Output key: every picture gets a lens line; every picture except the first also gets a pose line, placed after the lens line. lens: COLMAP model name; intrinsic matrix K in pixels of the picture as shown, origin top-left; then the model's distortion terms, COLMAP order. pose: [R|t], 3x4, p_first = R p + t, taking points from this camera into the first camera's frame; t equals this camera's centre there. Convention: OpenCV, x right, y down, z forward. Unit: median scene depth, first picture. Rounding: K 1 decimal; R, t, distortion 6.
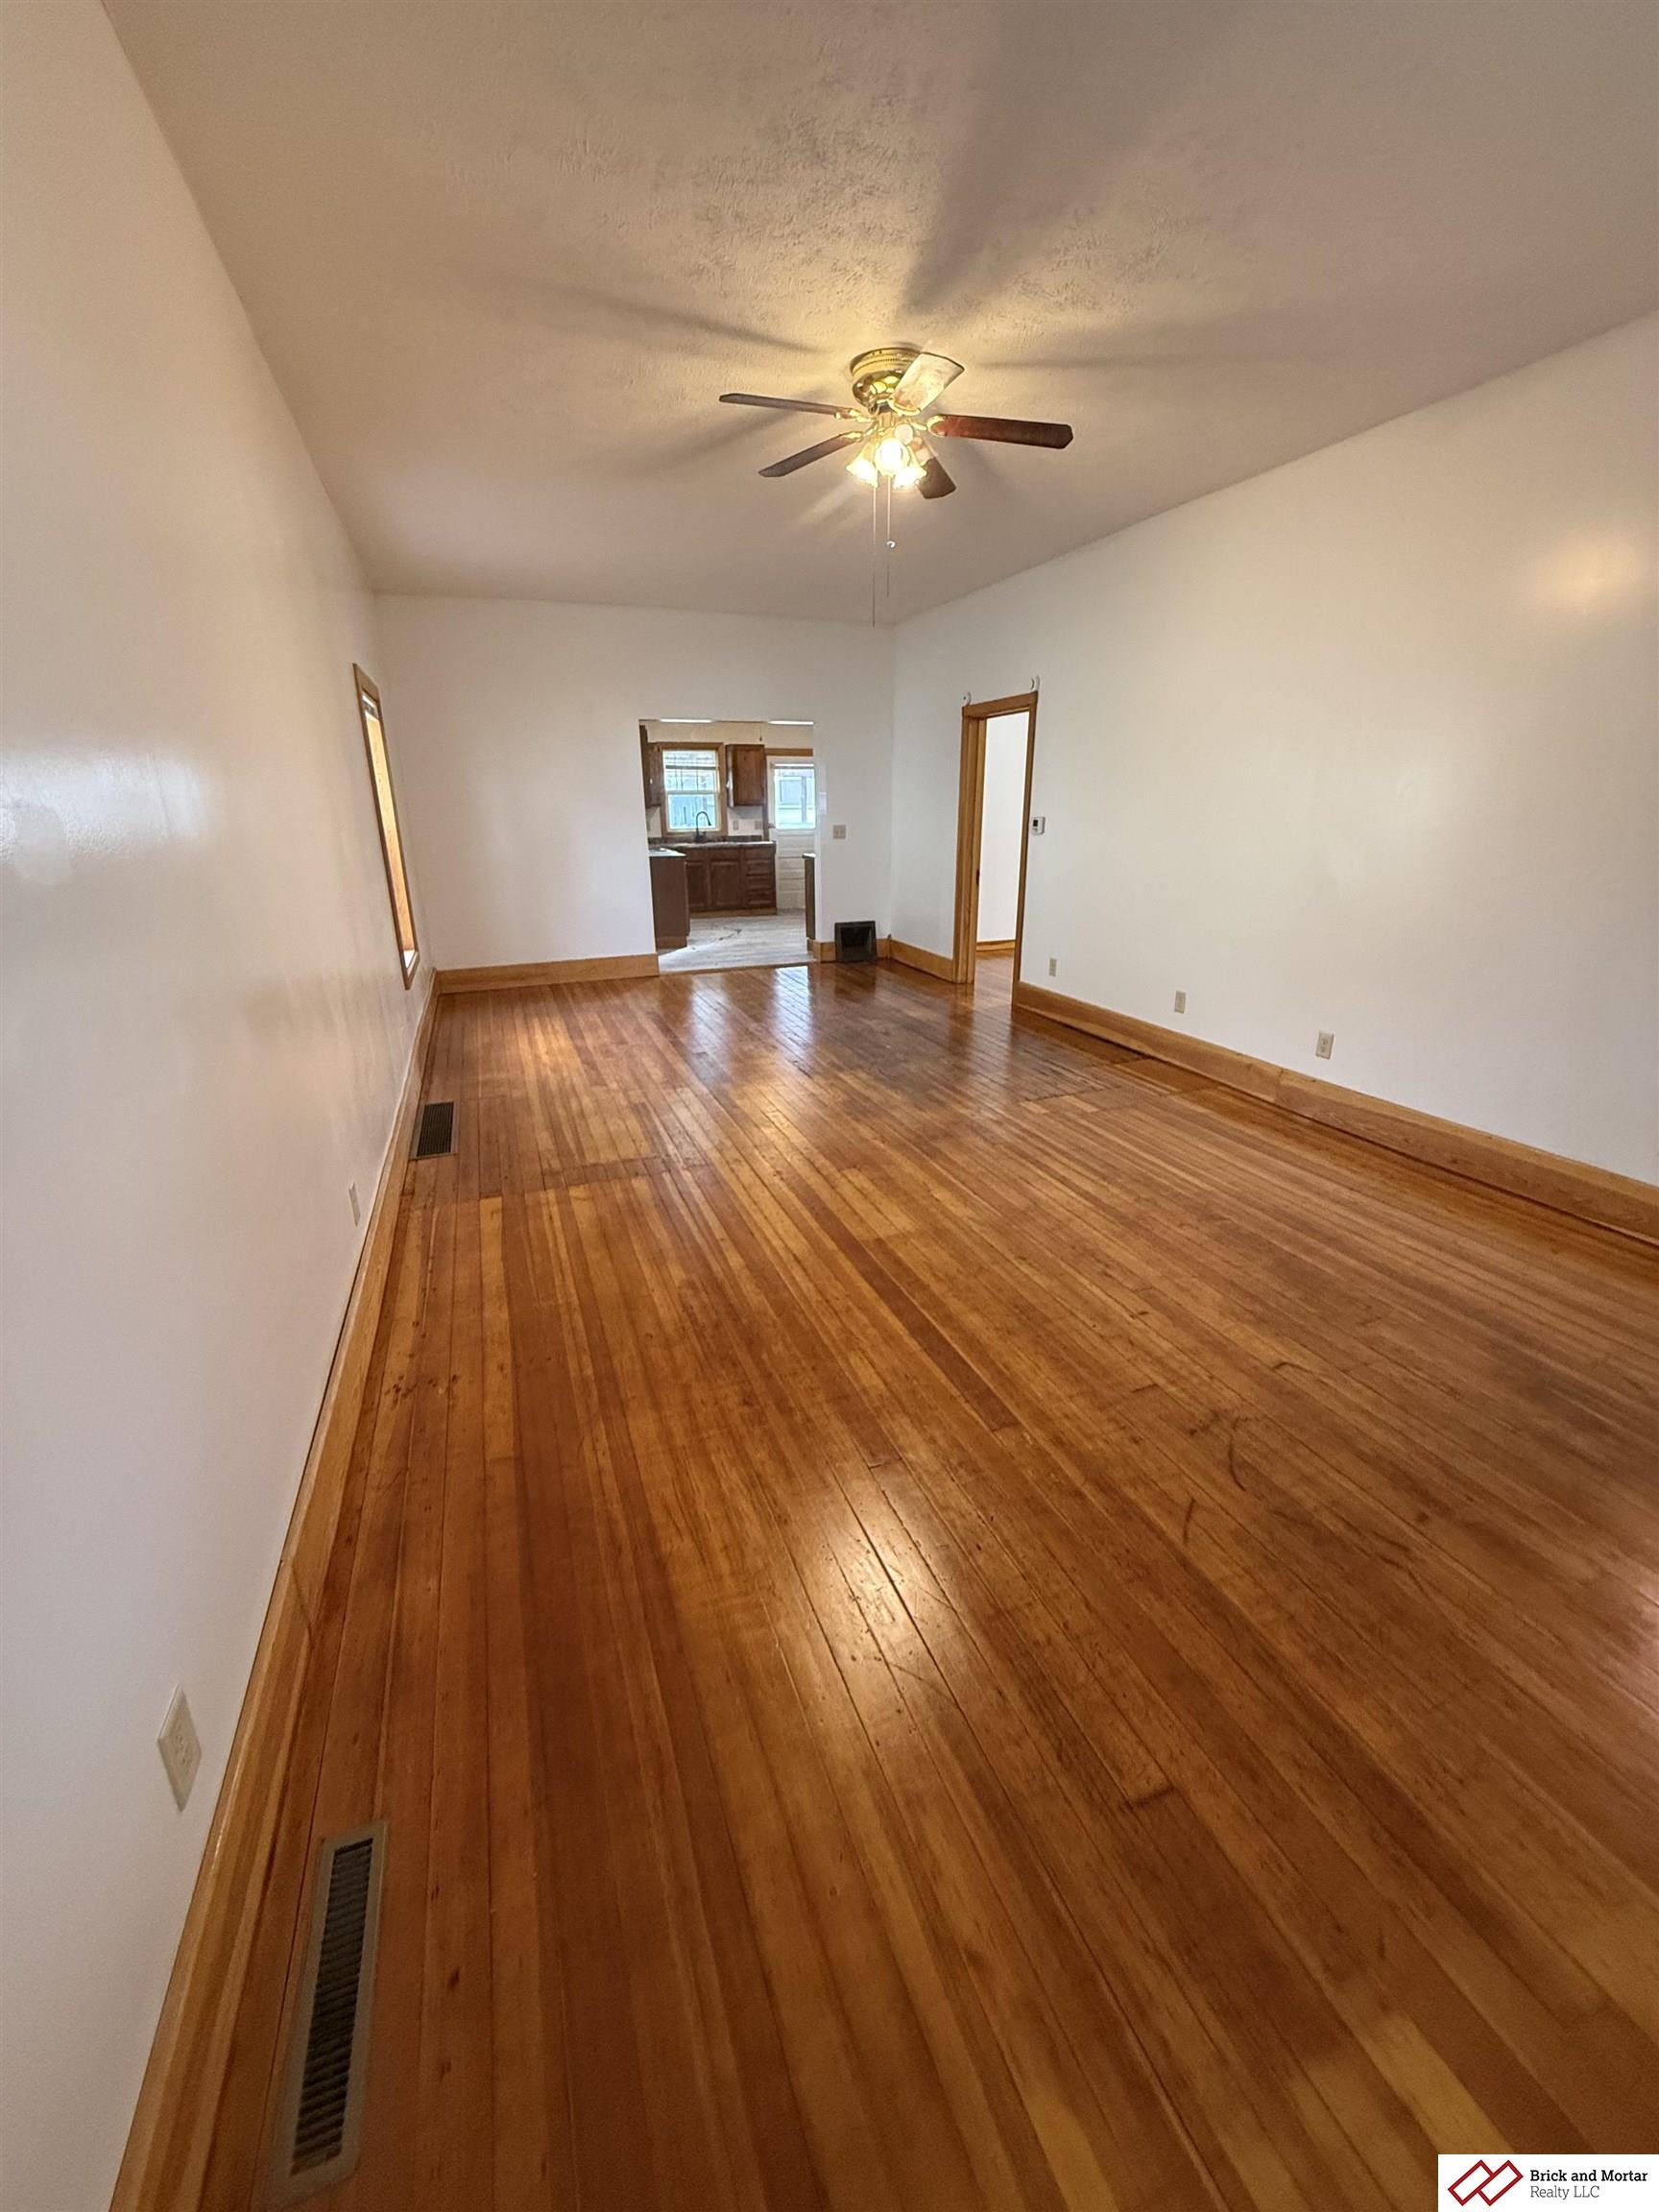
lens RADIAL K [[878.6, 0, 830.6], [0, 878.6, 1109.3], [0, 0, 1]] dist [-0.001022, -0.000512]
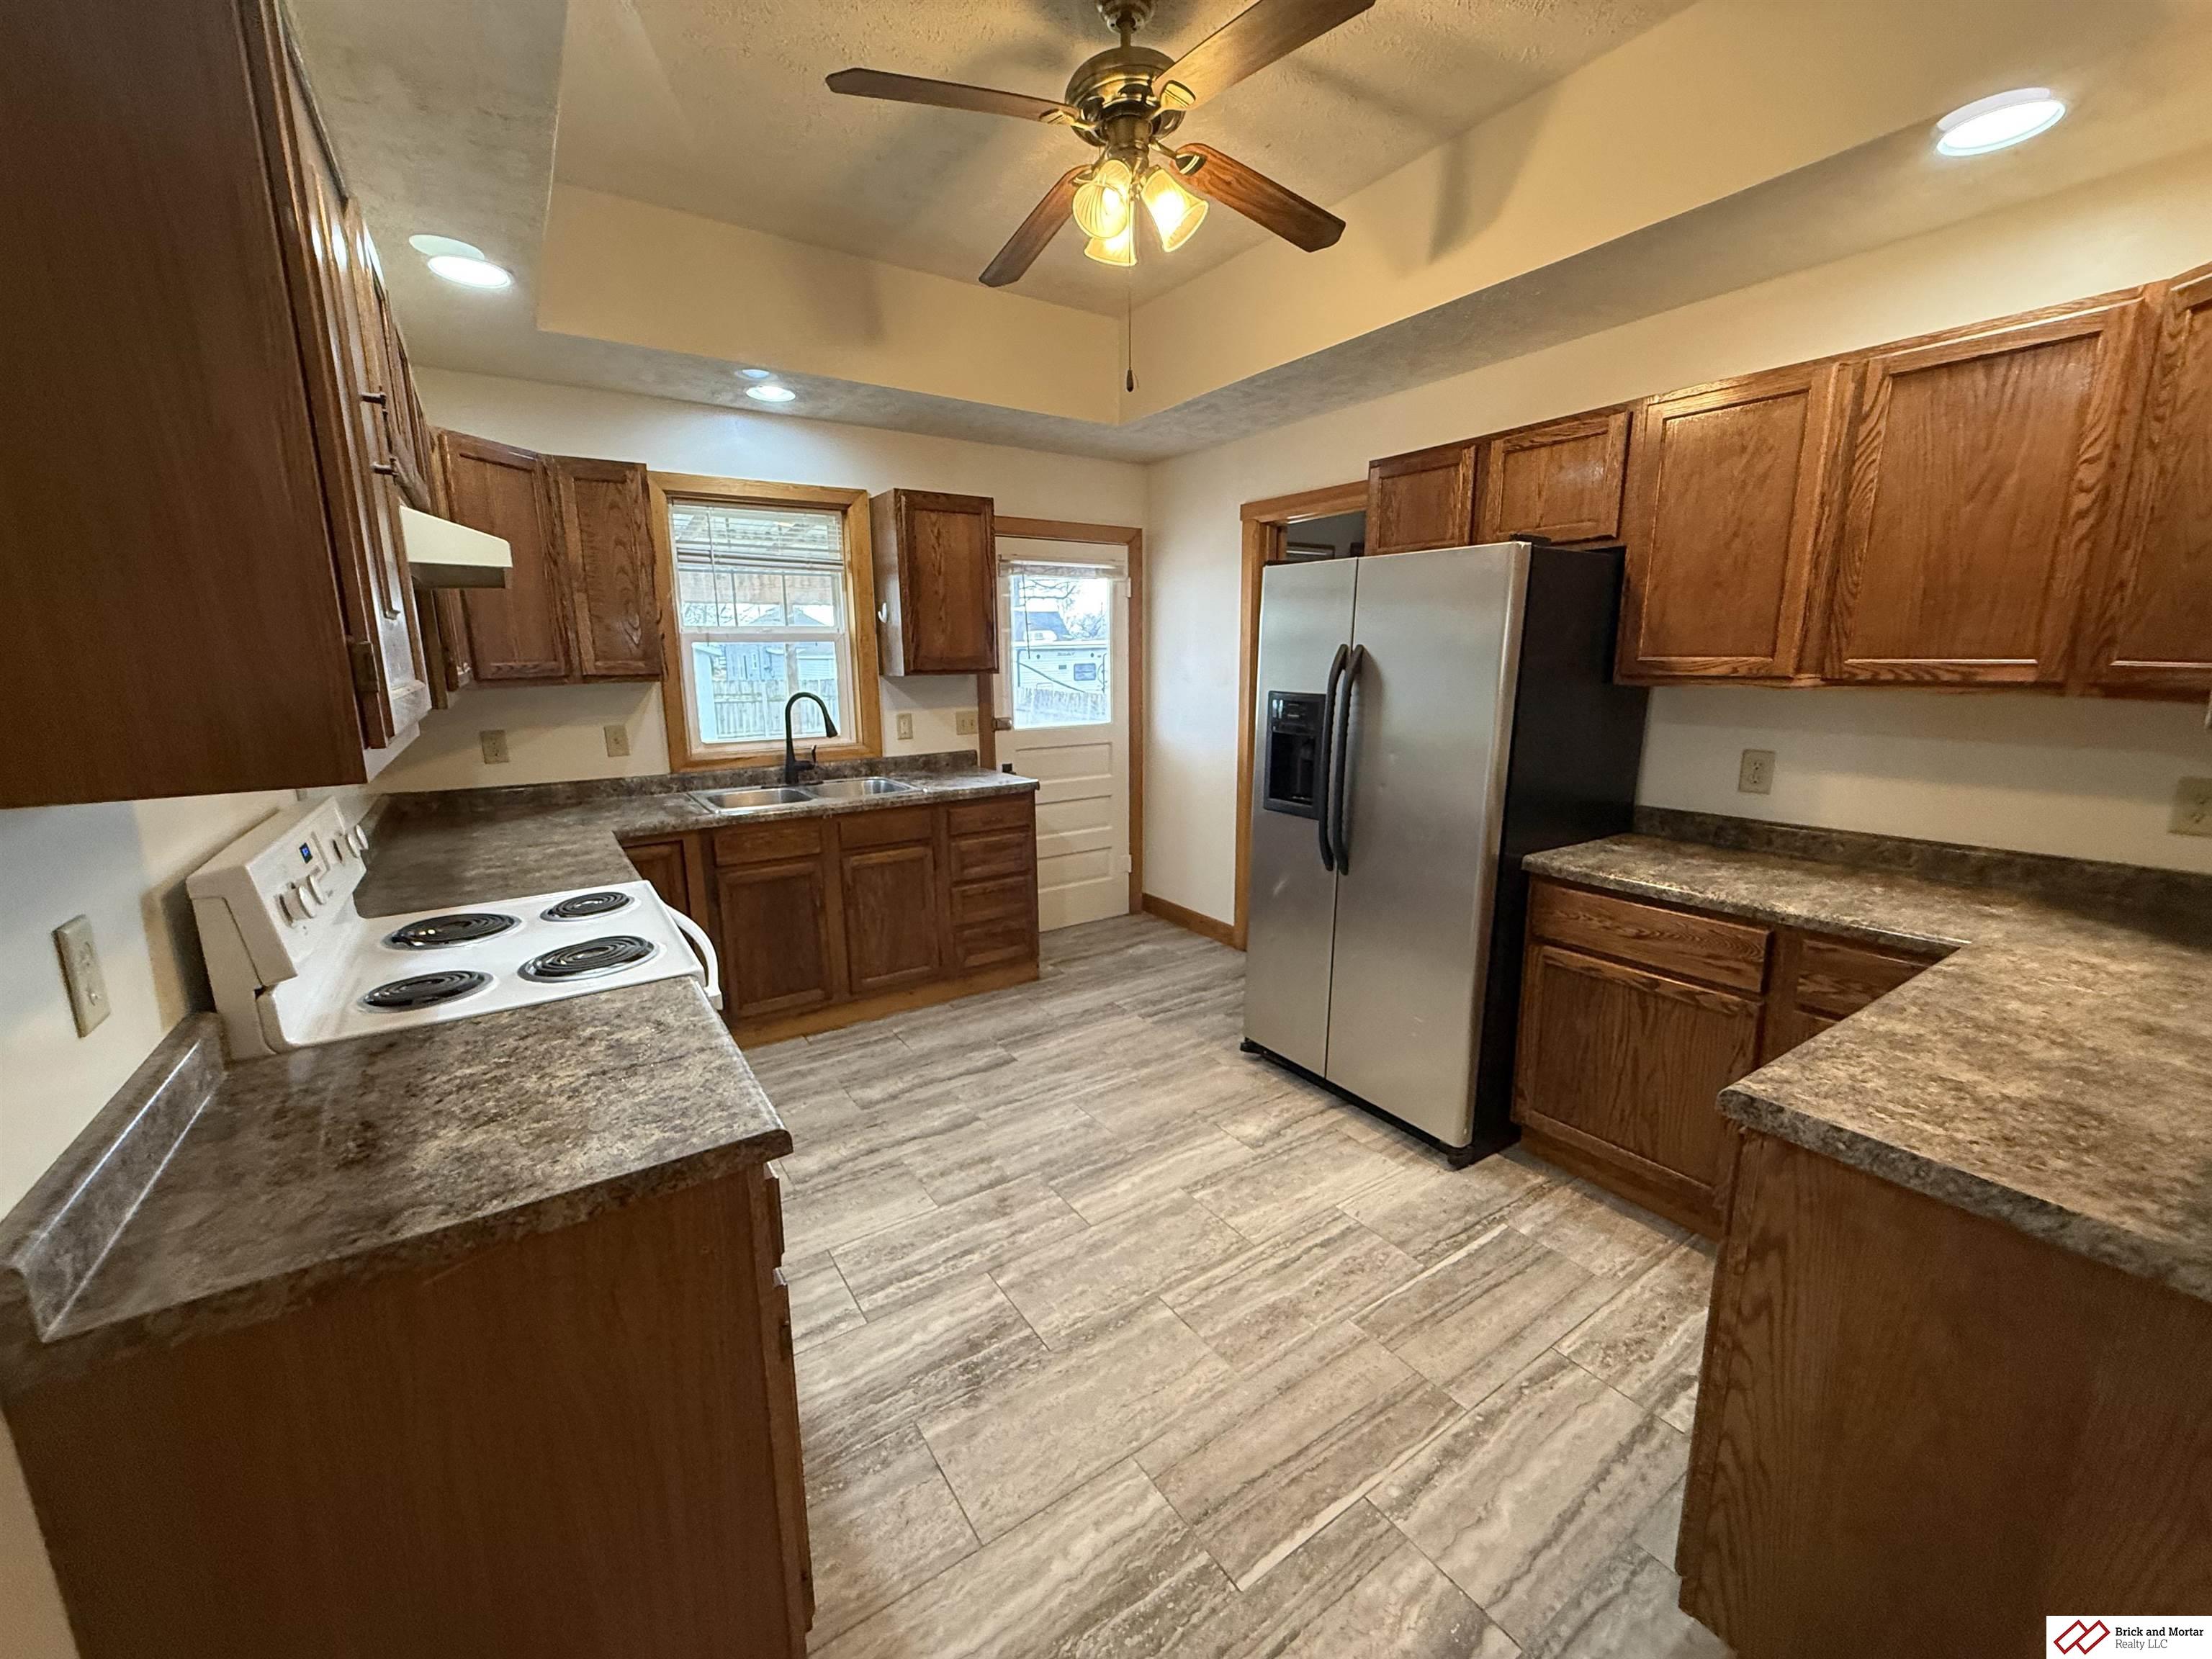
lens RADIAL K [[878.6, 0, 1099.7], [0, 878.6, 826.6], [0, 0, 1]] dist [-0.001022, -0.000512]
pose [[0.975577, -0.044522, 0.215099, -0.111554], [0.073618, 0.988880, -0.129213, -0.238306], [-0.206954, 0.141892, 0.968006, 0.667452]]
